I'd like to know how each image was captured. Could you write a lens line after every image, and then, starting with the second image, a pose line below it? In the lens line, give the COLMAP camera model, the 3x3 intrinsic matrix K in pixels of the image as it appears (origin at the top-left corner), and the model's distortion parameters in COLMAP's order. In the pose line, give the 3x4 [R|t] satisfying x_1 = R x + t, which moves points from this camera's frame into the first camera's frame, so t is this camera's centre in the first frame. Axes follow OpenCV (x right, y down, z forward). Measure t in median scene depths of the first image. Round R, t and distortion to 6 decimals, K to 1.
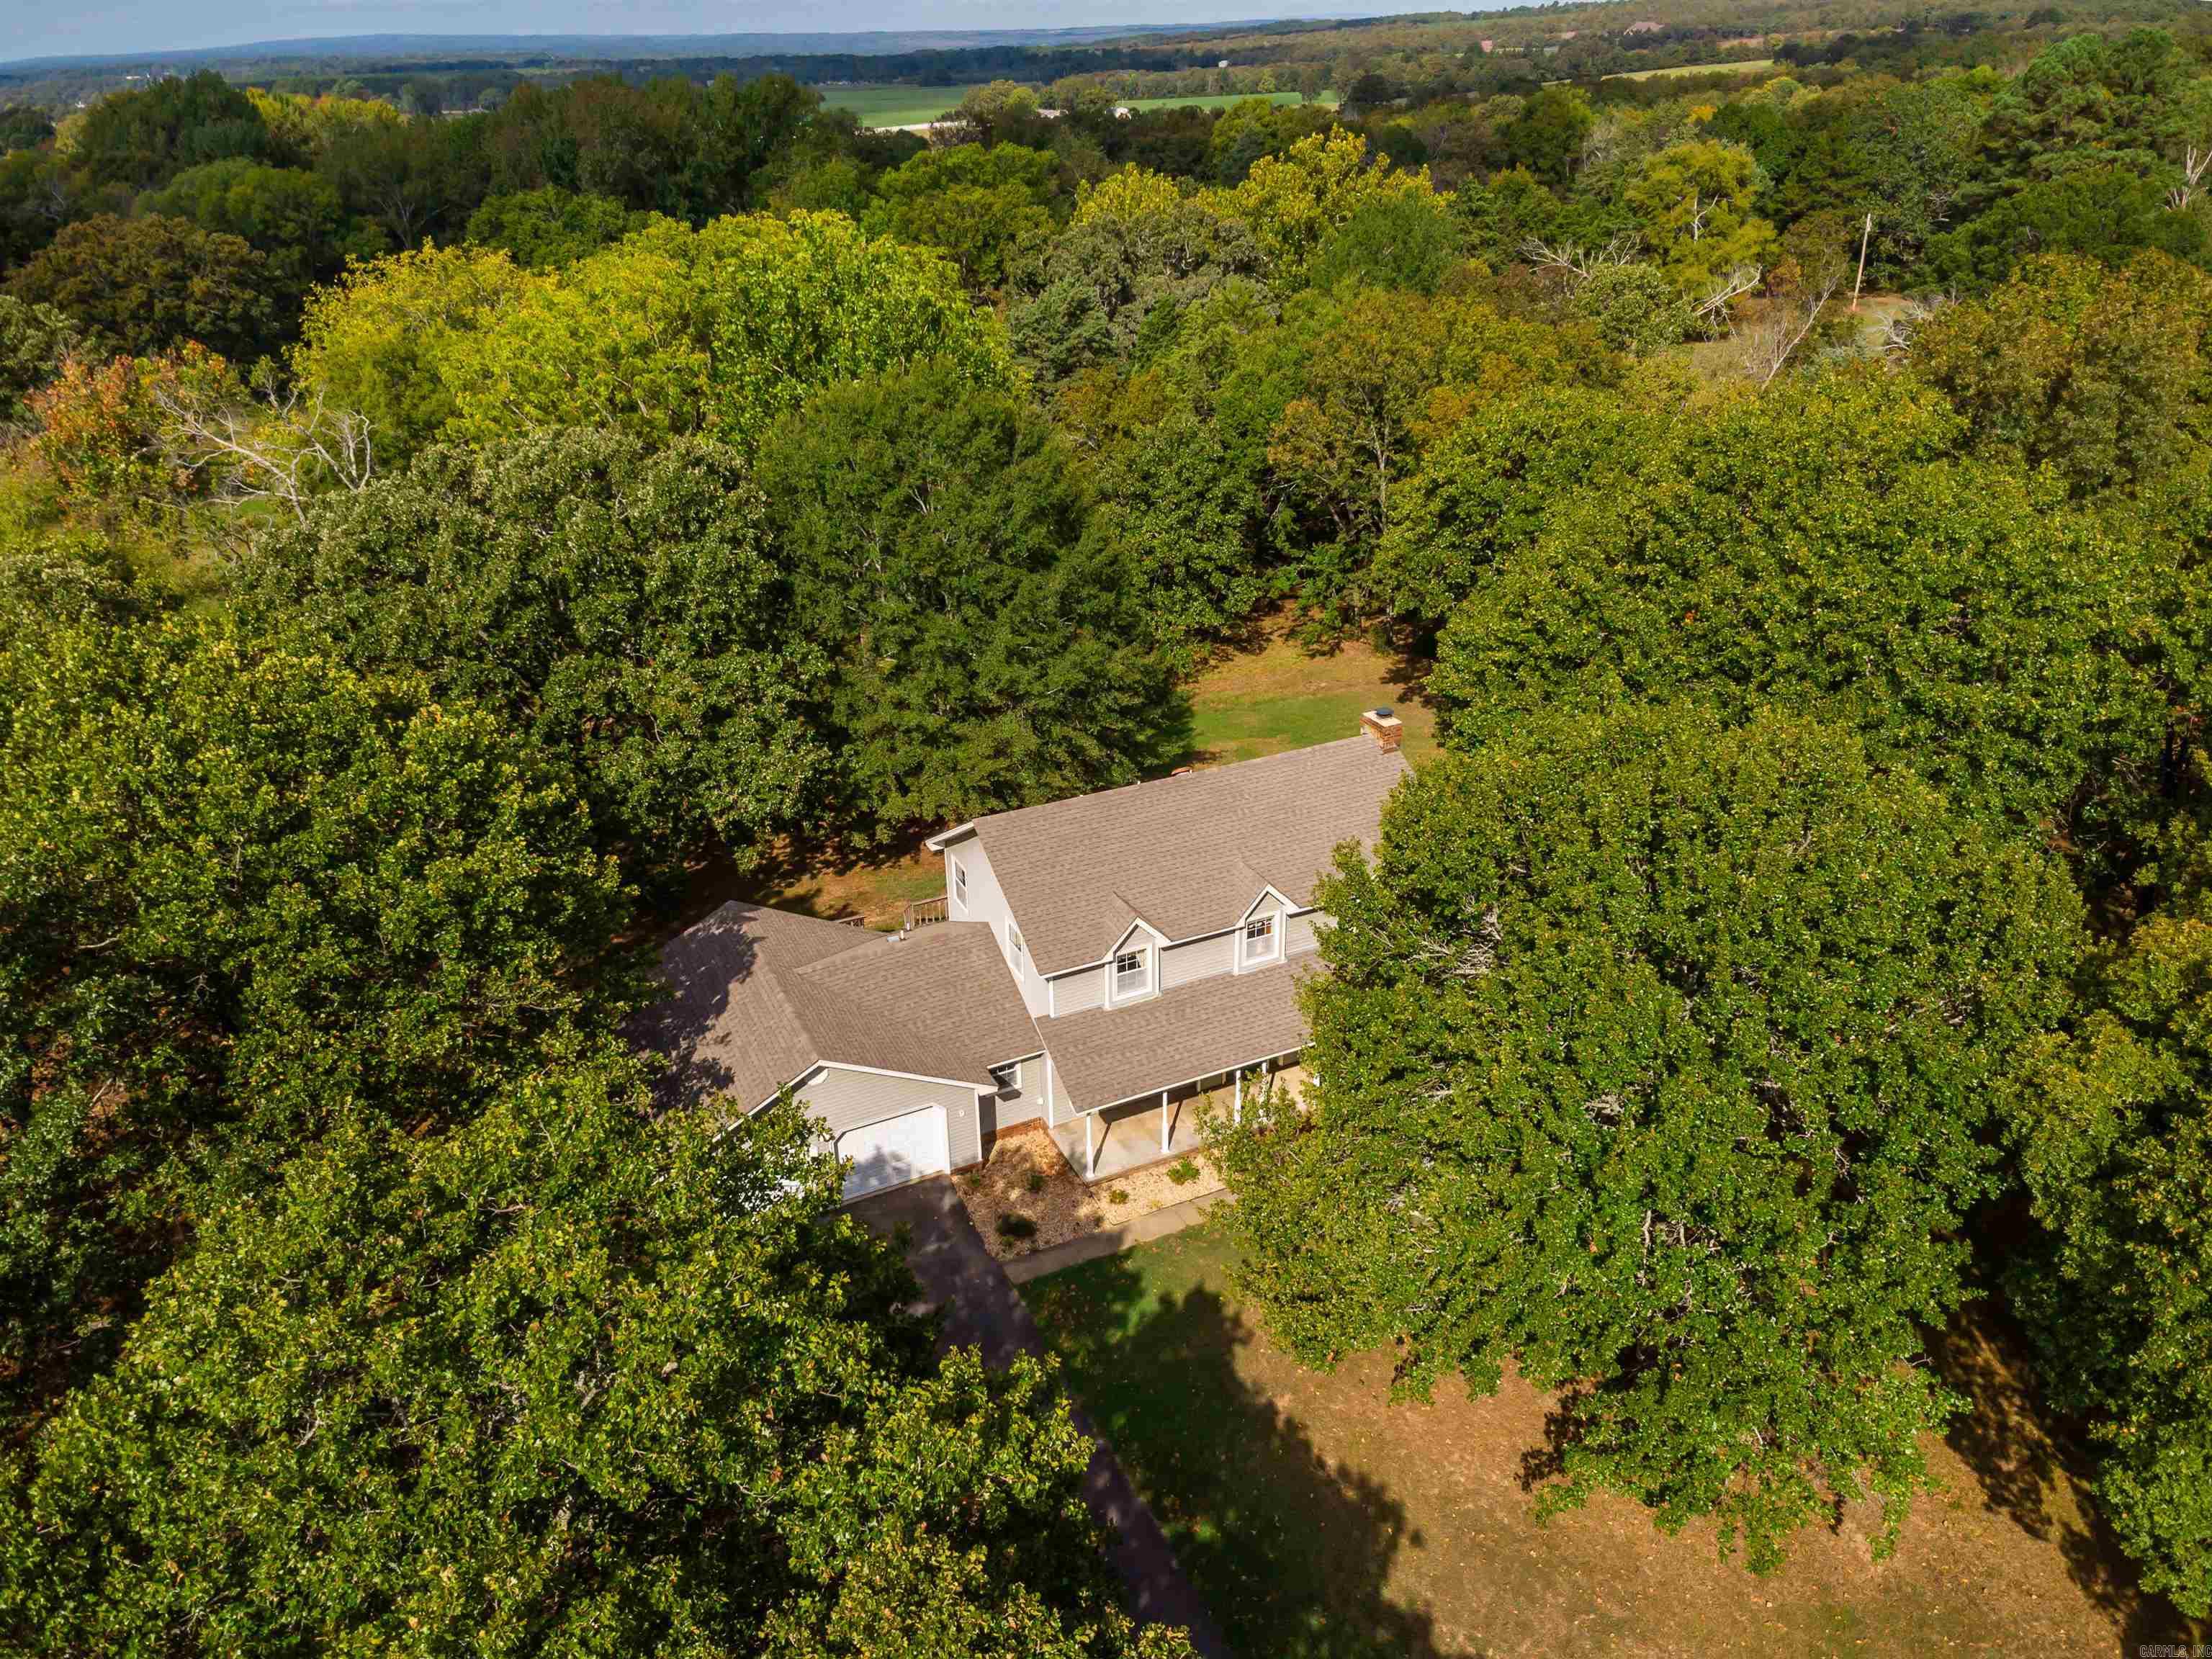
lens RADIAL K [[1566.7, 0, 1106.0], [0, 1566.7, 829.5], [0, 0, 1]] dist [0.214118, -0.255452]
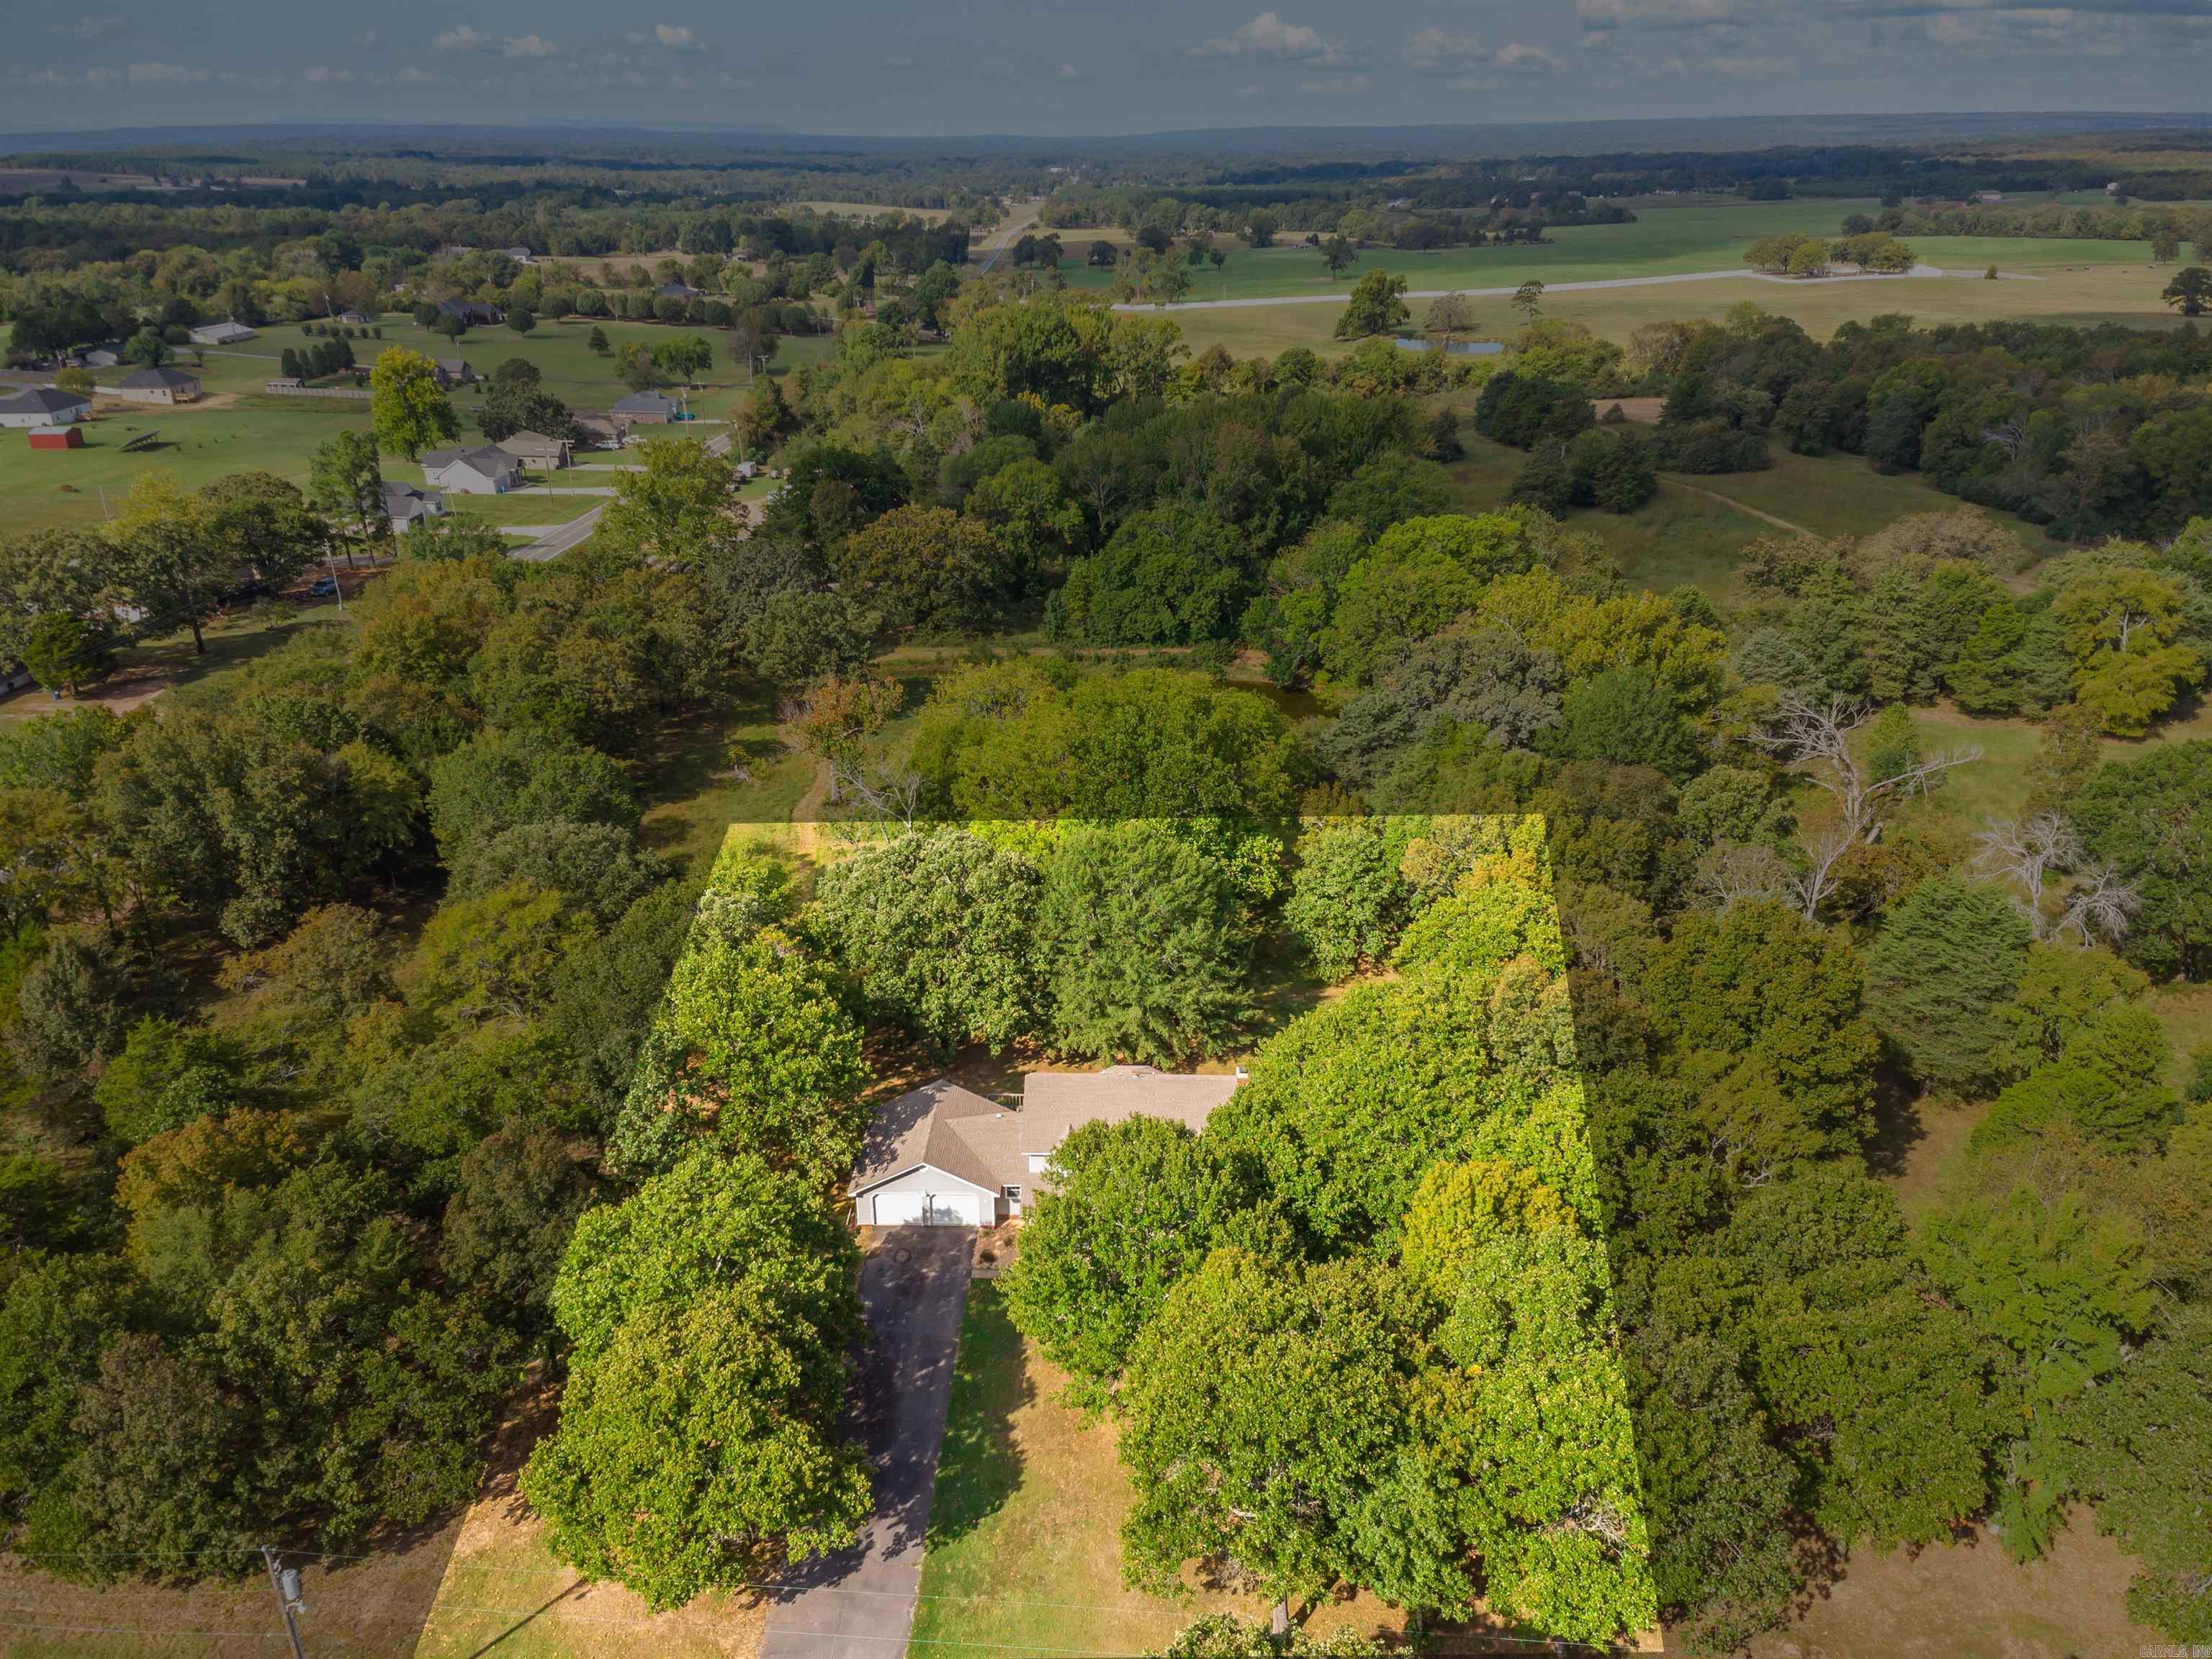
lens RADIAL K [[1566.7, 0, 1106.0], [0, 1566.7, 829.5], [0, 0, 1]] dist [0.214118, -0.255452]
pose [[0.890256, 0.195800, -0.411225, 0.938515], [-0.213640, 0.976909, 0.002636, -0.408487], [0.402245, 0.085507, 0.911530, -1.126017]]
